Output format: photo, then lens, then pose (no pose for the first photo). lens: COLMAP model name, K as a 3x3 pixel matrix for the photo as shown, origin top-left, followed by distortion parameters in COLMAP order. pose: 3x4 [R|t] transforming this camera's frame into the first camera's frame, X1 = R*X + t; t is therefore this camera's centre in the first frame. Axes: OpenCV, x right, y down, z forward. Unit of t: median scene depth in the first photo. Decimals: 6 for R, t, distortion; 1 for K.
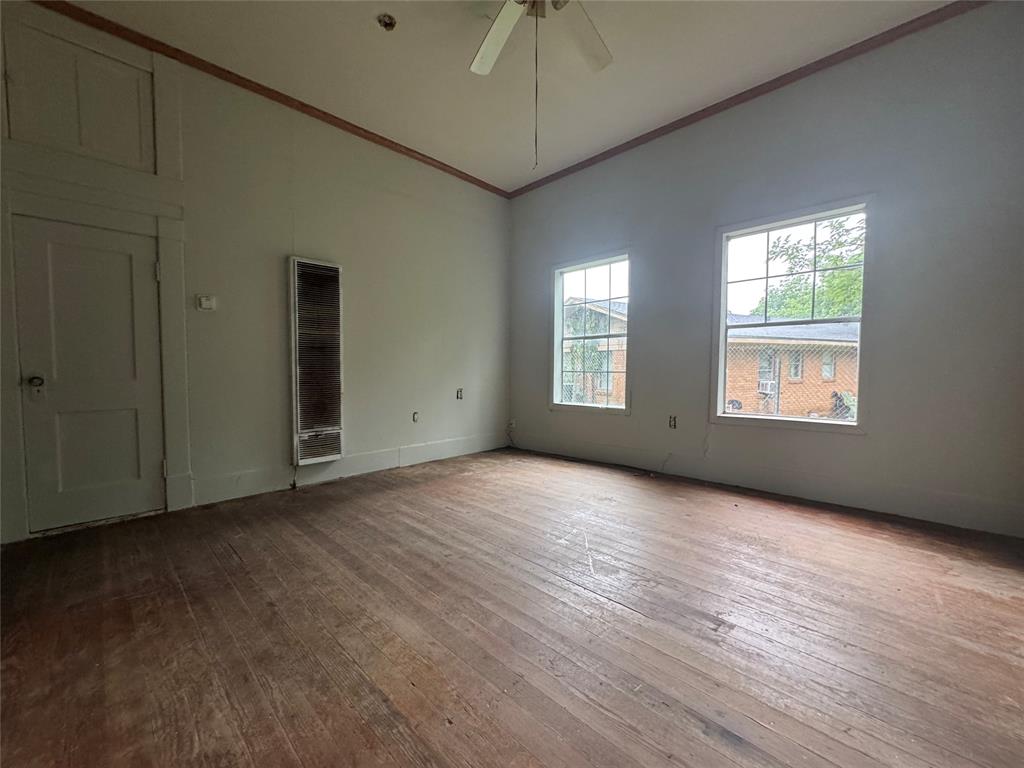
lens RADIAL K [[408.3, 0, 514.3], [0, 408.3, 386.8], [0, 0, 1]] dist [-0.004601, -0.000588]
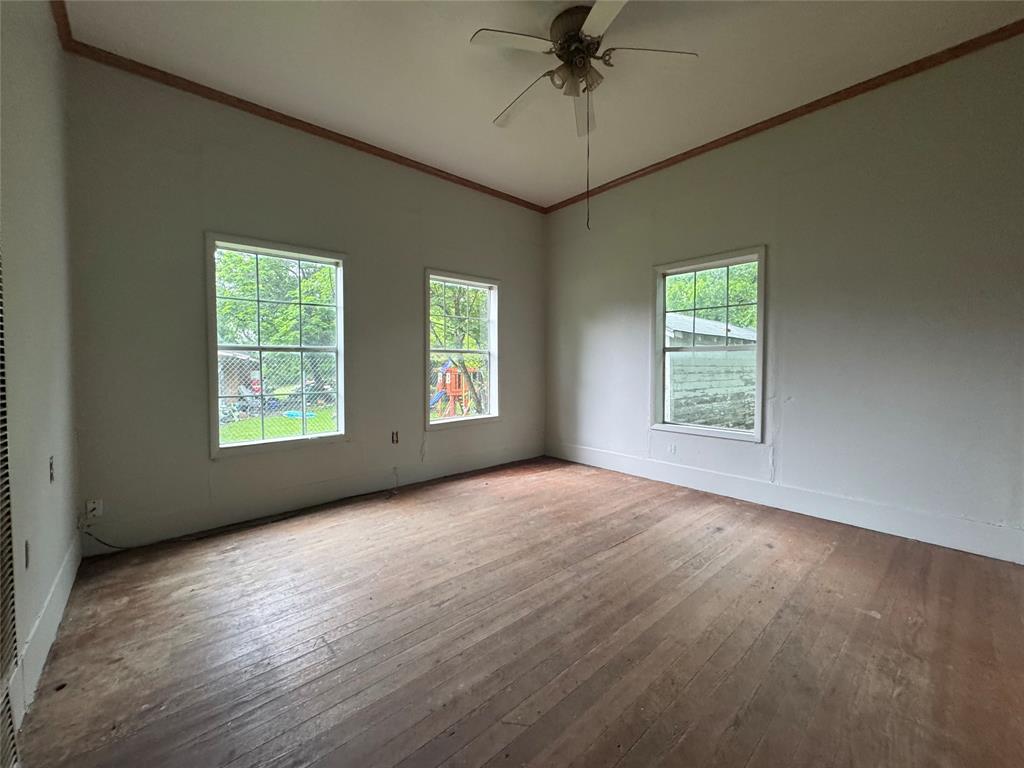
lens RADIAL K [[408.3, 0, 511.3], [0, 408.3, 383.5], [0, 0, 1]] dist [-0.004601, -0.000588]
pose [[0.069974, -0.039234, 0.996777, -0.759535], [0.055304, 0.997842, 0.035394, -0.086550], [-0.996015, 0.052649, 0.071993, 0.741898]]
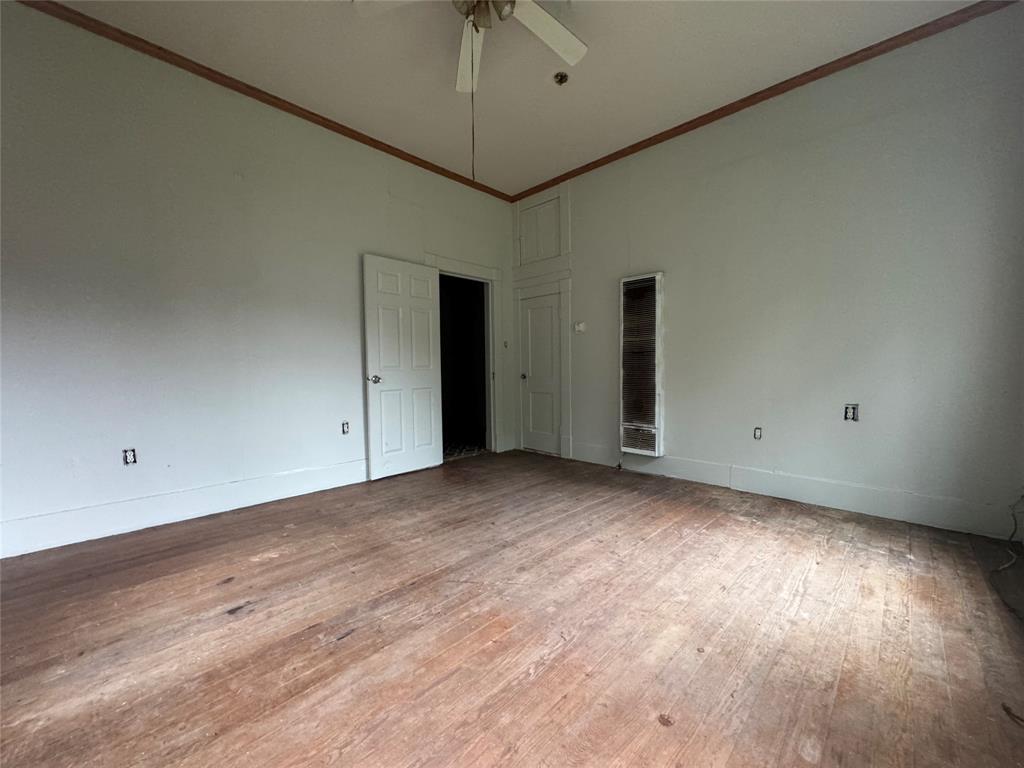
lens RADIAL K [[408.3, 0, 509.3], [0, 408.3, 386.1], [0, 0, 1]] dist [-0.004601, -0.000588]
pose [[-0.006302, 0.041314, -0.999126, 0.725168], [-0.043169, 0.998203, 0.041548, -0.037727], [0.999048, 0.043393, -0.004507, 0.714559]]
